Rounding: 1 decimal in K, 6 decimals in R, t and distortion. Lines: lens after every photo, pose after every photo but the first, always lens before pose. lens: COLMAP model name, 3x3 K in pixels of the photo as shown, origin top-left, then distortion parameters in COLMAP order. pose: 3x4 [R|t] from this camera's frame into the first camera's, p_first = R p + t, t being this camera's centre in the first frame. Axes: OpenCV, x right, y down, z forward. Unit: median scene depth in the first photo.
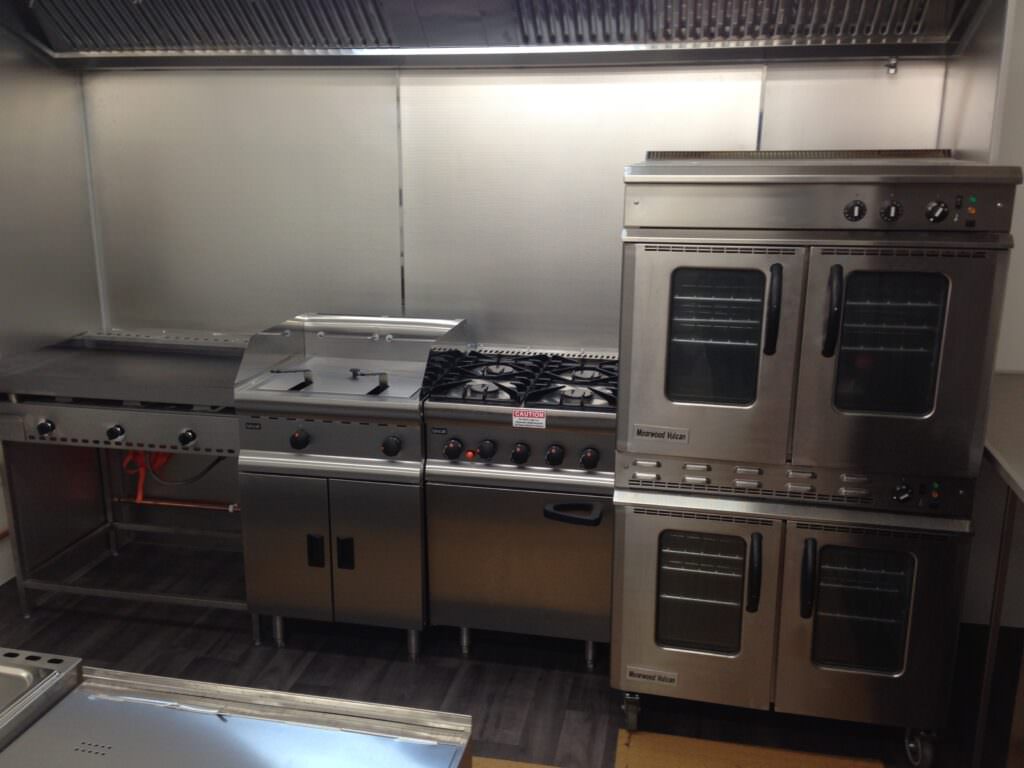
lens RADIAL K [[966.4, 0, 487.4], [0, 966.4, 384.6], [0, 0, 1]] dist [0.116355, -0.227357]
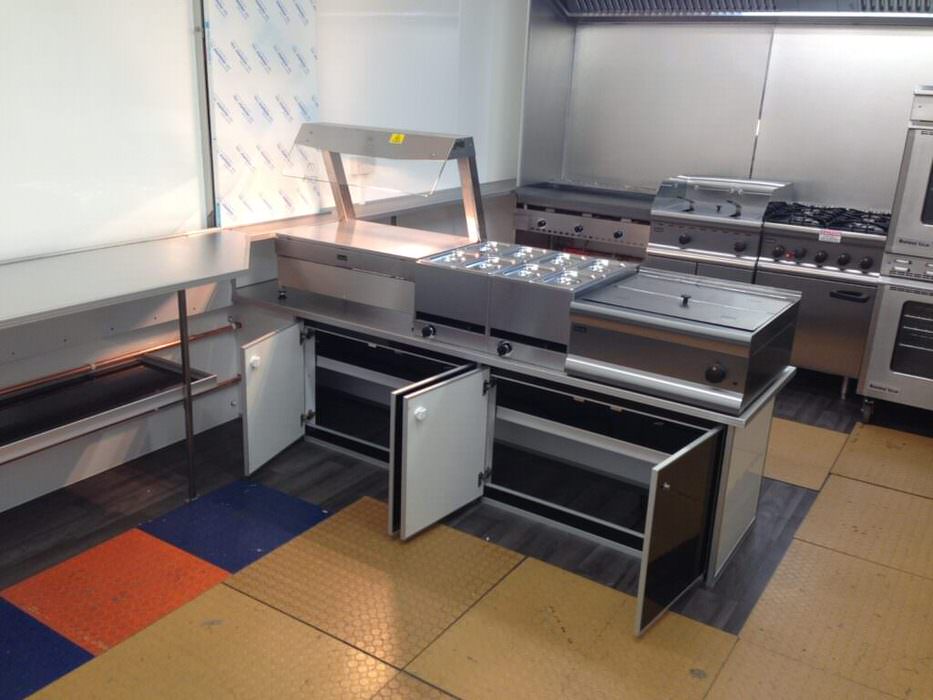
lens RADIAL K [[845.3, 0, 455.4], [0, 845.3, 349.6], [0, 0, 1]] dist [0.144287, -0.200834]
pose [[0.935181, 0.147132, -0.322162, -0.053685], [-0.129618, 0.988702, 0.075285, 0.199517], [0.329599, -0.028647, 0.943686, -0.641837]]
